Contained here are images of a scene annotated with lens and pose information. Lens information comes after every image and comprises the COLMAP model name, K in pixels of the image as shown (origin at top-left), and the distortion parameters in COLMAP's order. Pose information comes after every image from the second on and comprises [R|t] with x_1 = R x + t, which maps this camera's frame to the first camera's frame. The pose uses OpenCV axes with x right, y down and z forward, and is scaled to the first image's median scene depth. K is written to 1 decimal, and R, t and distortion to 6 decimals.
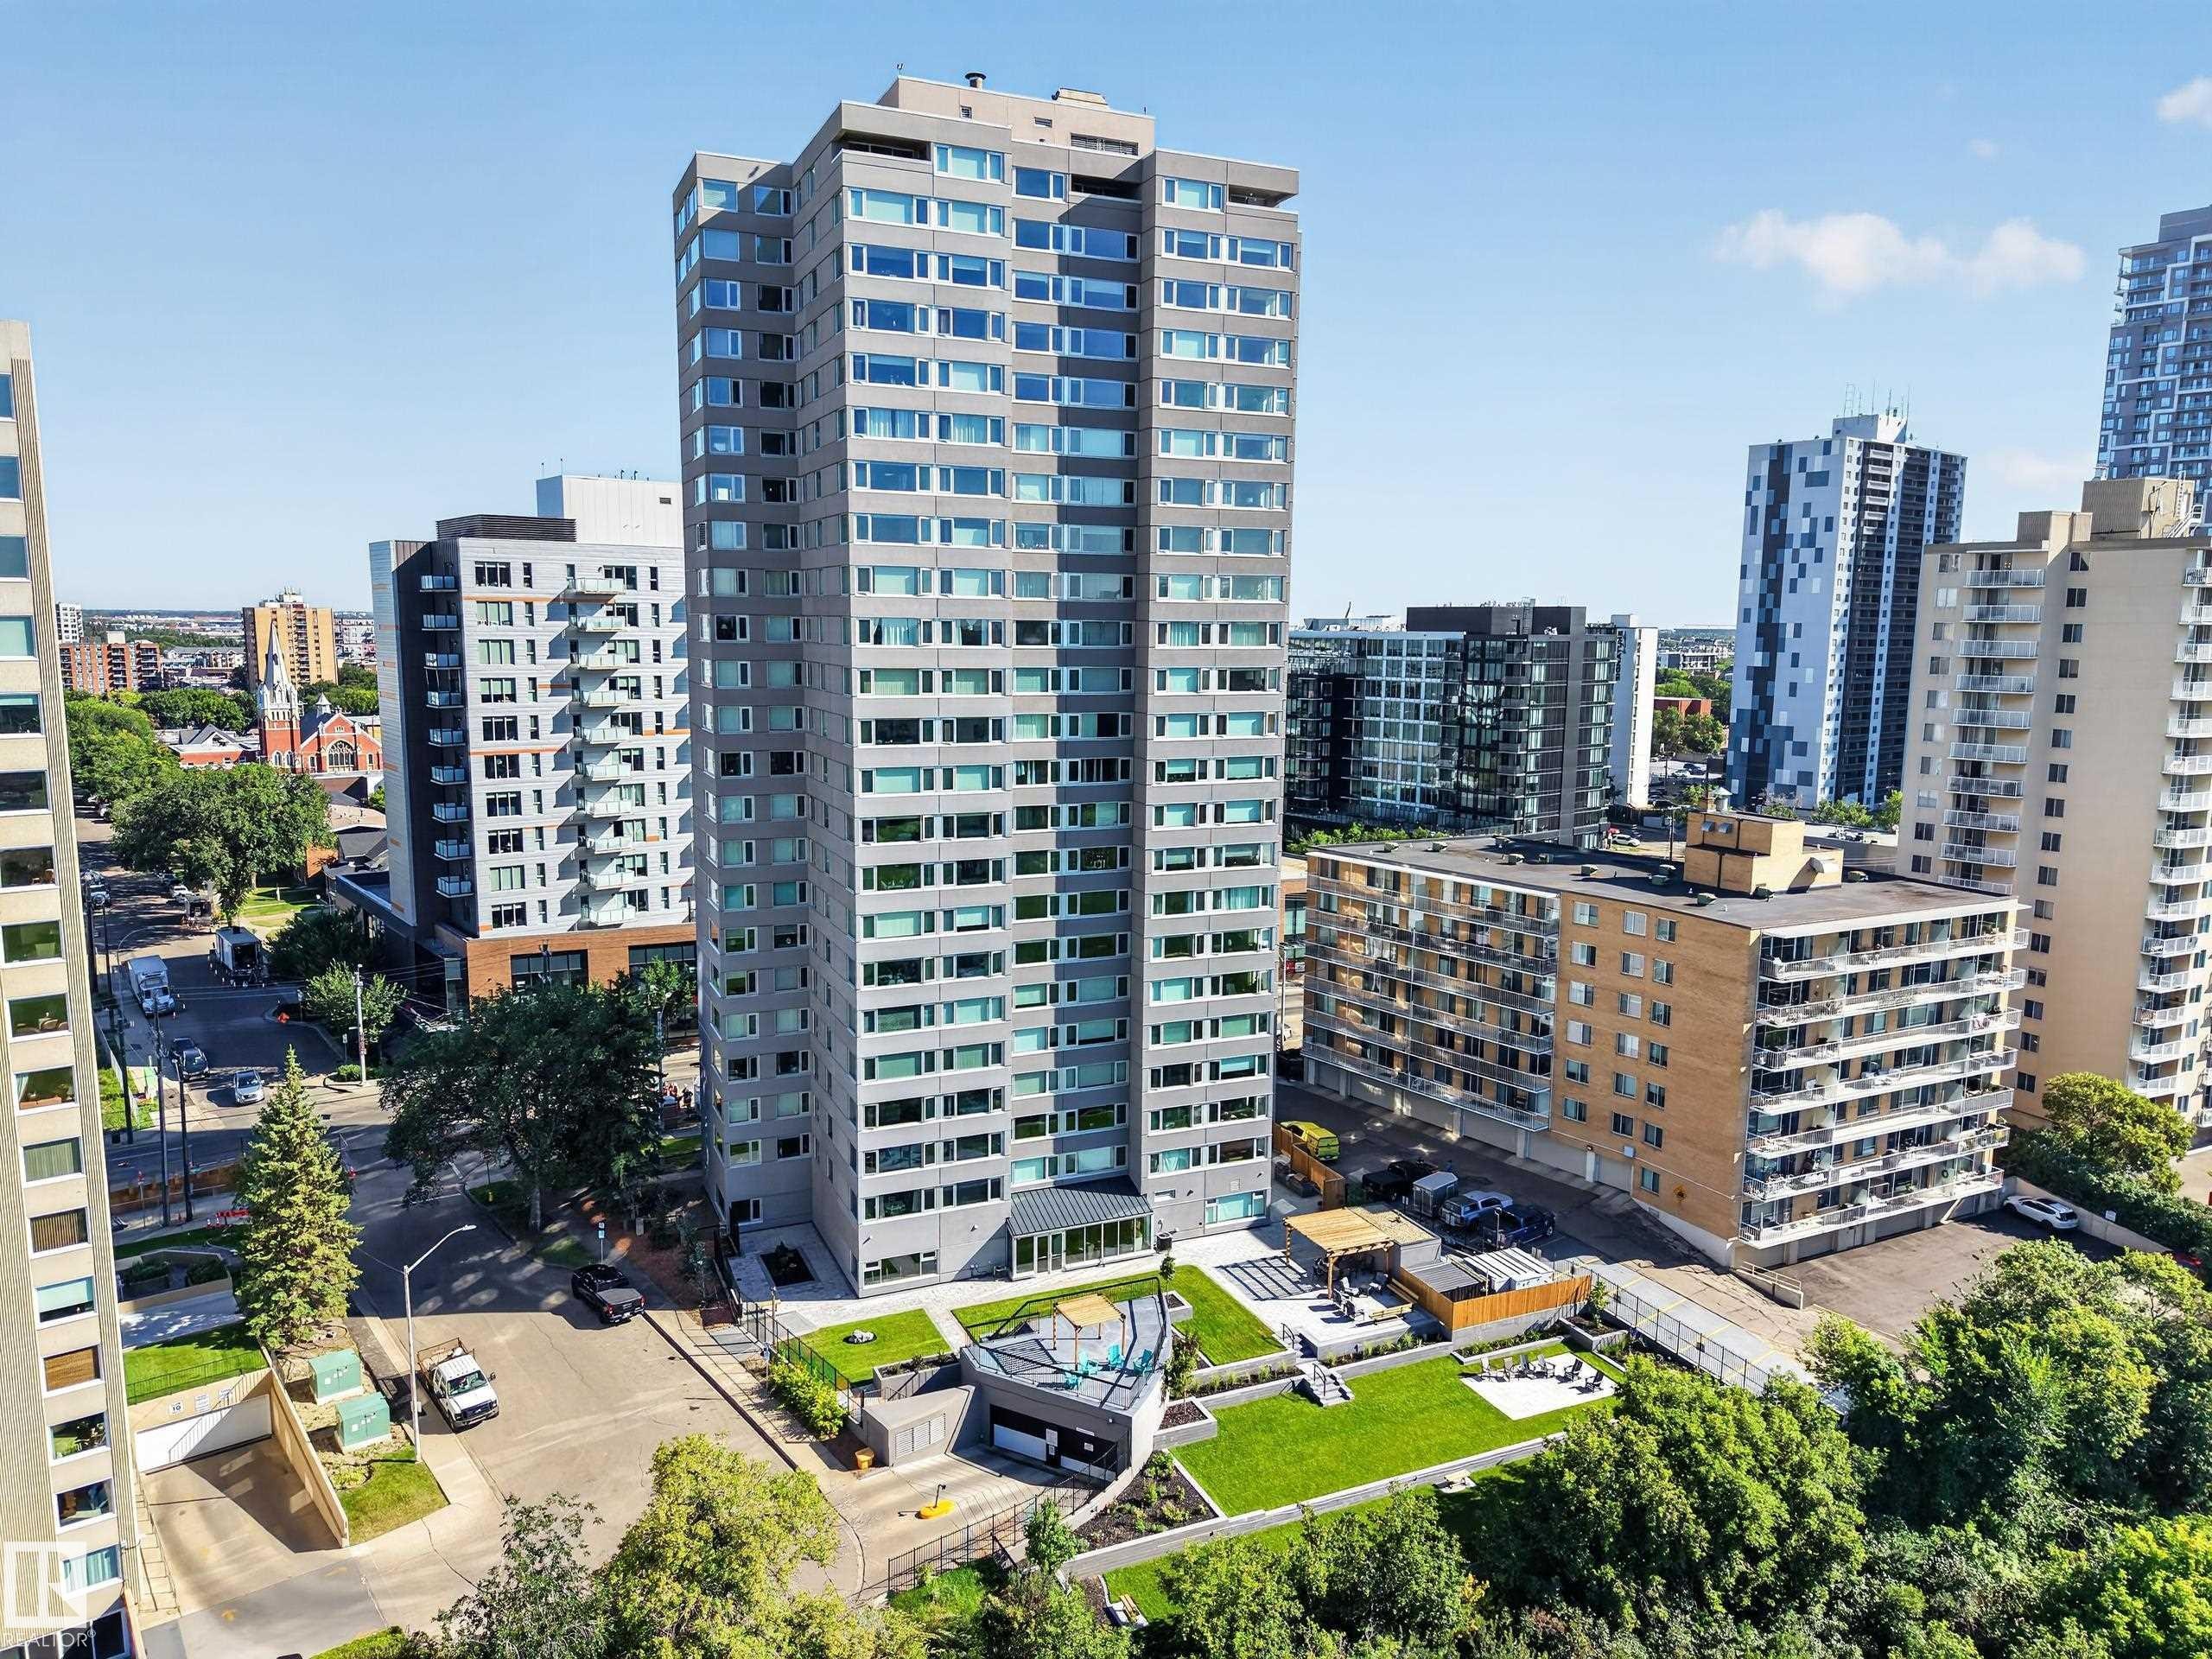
lens RADIAL K [[1501.0, 0, 1106.0], [0, 1501.0, 829.5], [0, 0, 1]] dist [0.040996, -0.041581]
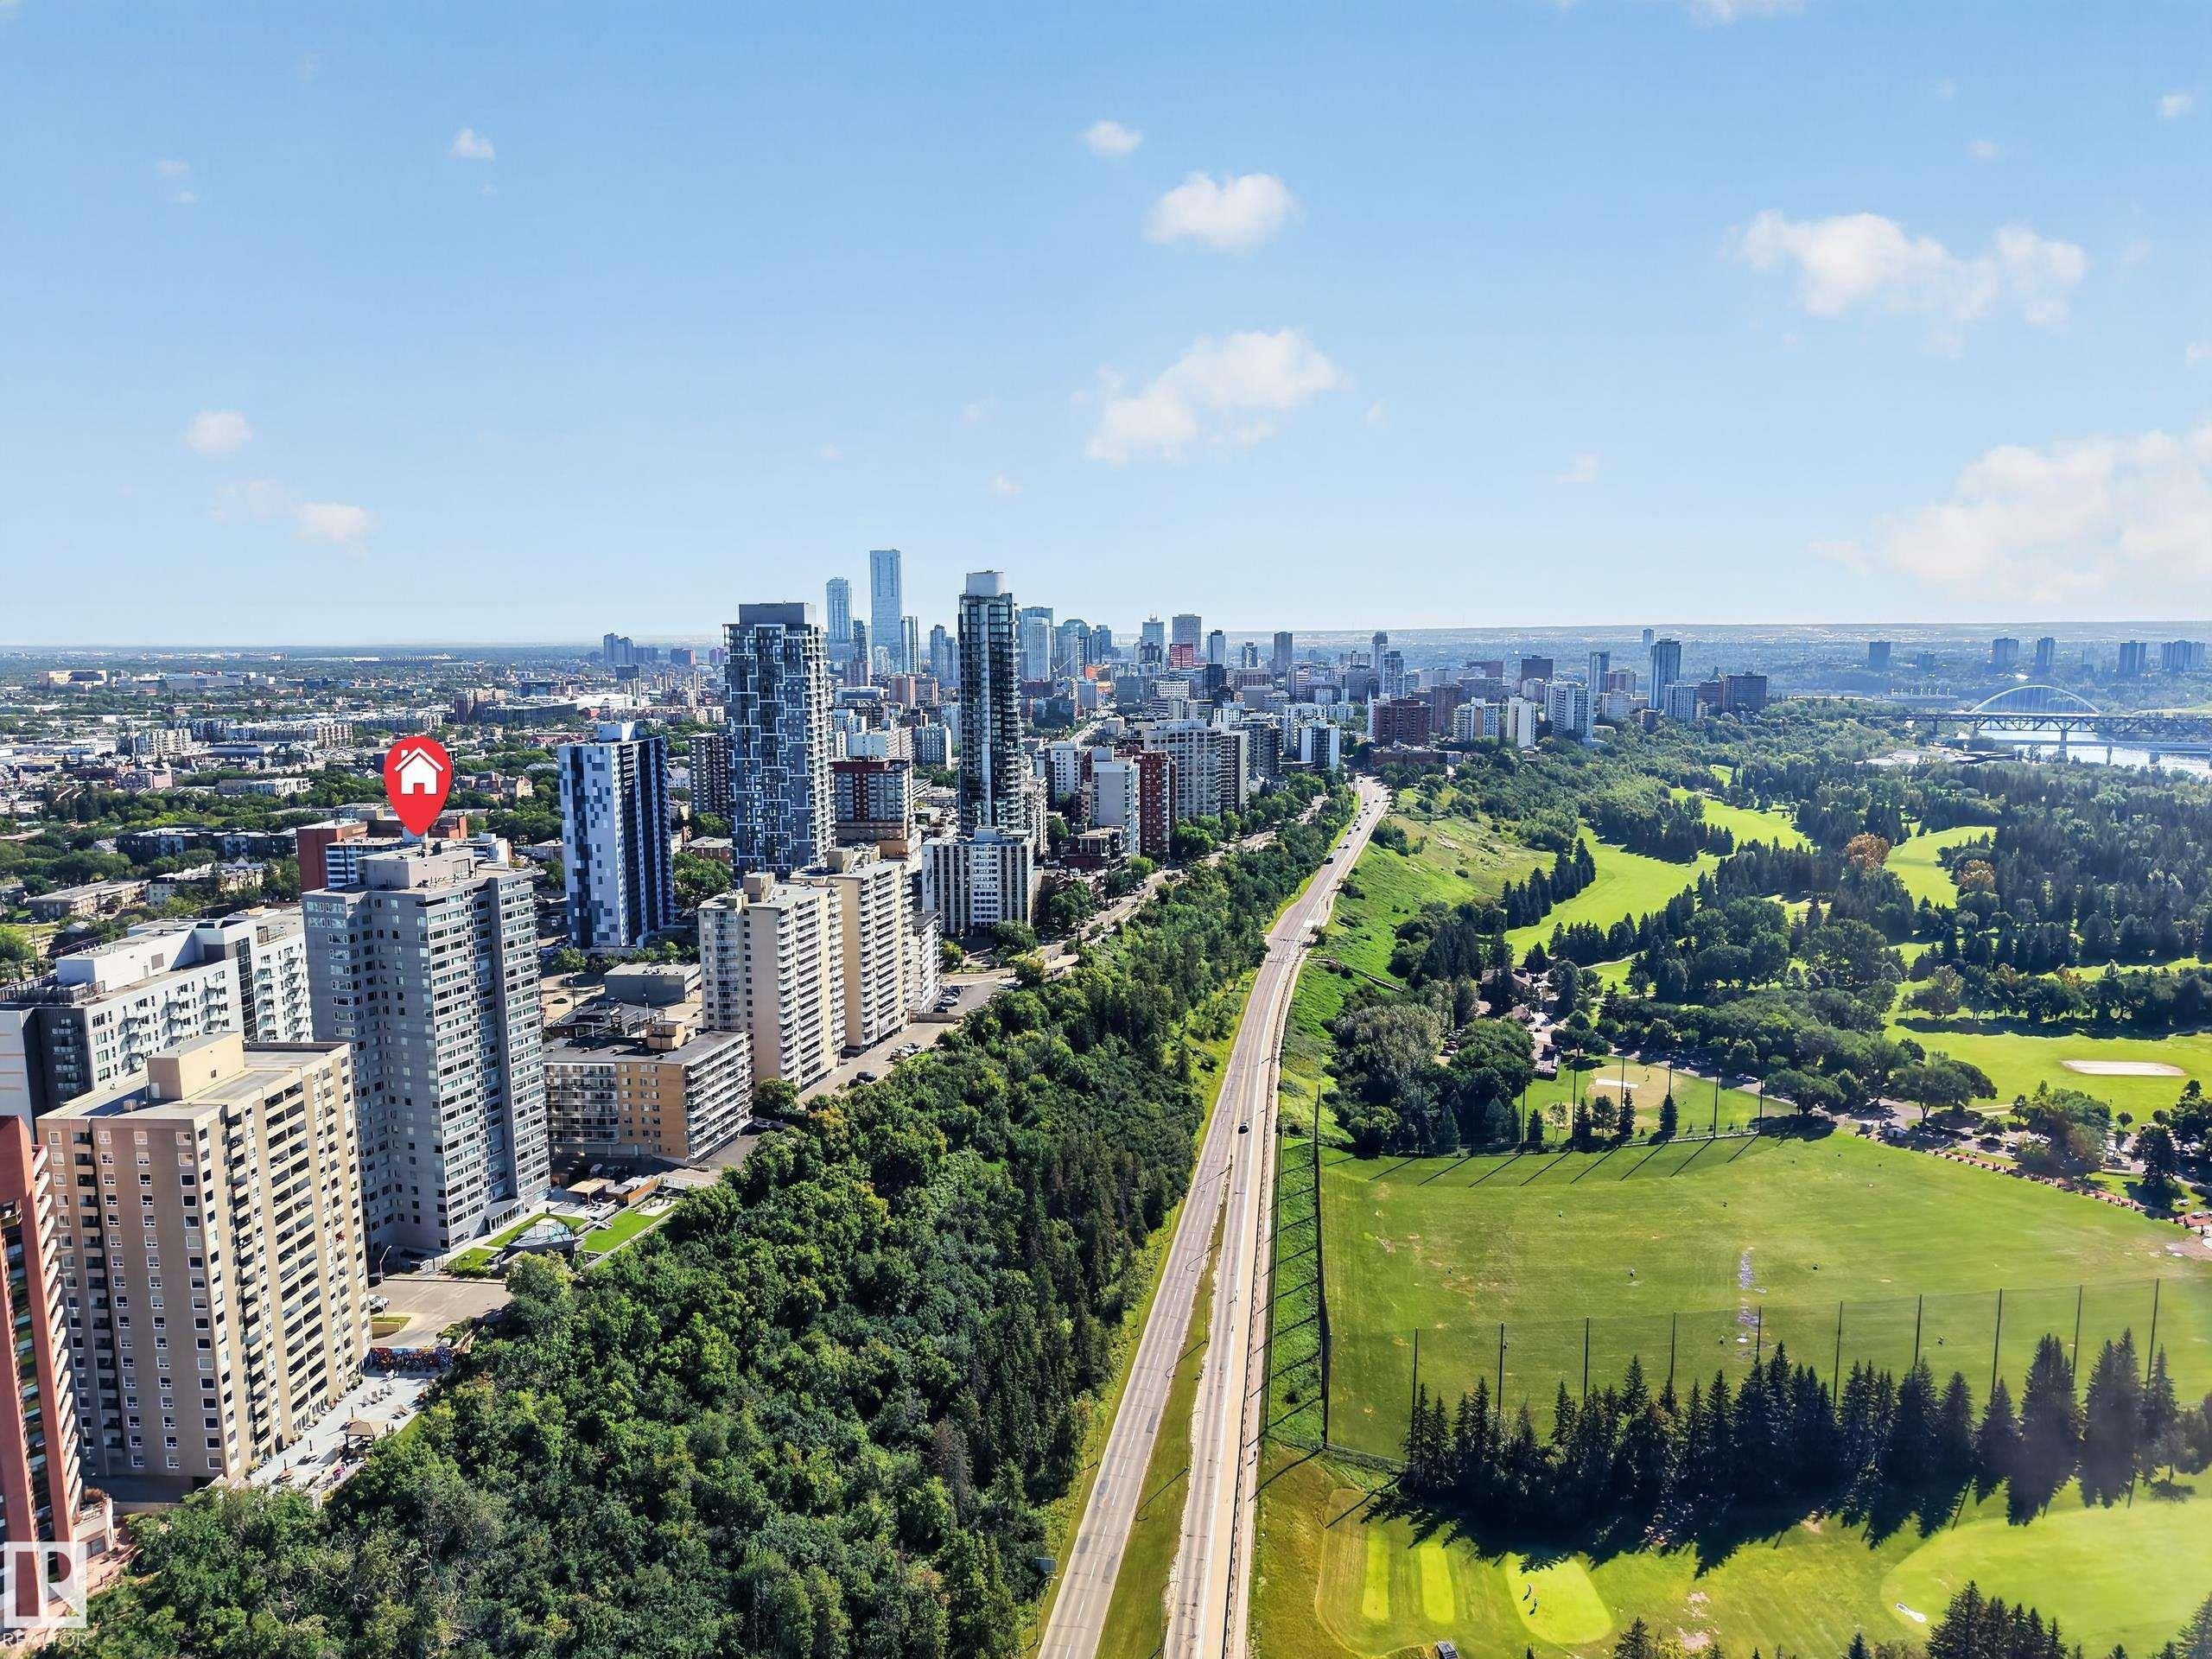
lens RADIAL K [[1501.0, 0, 1106.0], [0, 1501.0, 829.5], [0, 0, 1]] dist [0.040996, -0.041581]
pose [[0.675375, -0.115934, 0.728304, -1.233132], [0.118268, 0.991811, 0.048207, -0.471742], [-0.727929, 0.053577, 0.683556, -1.878584]]
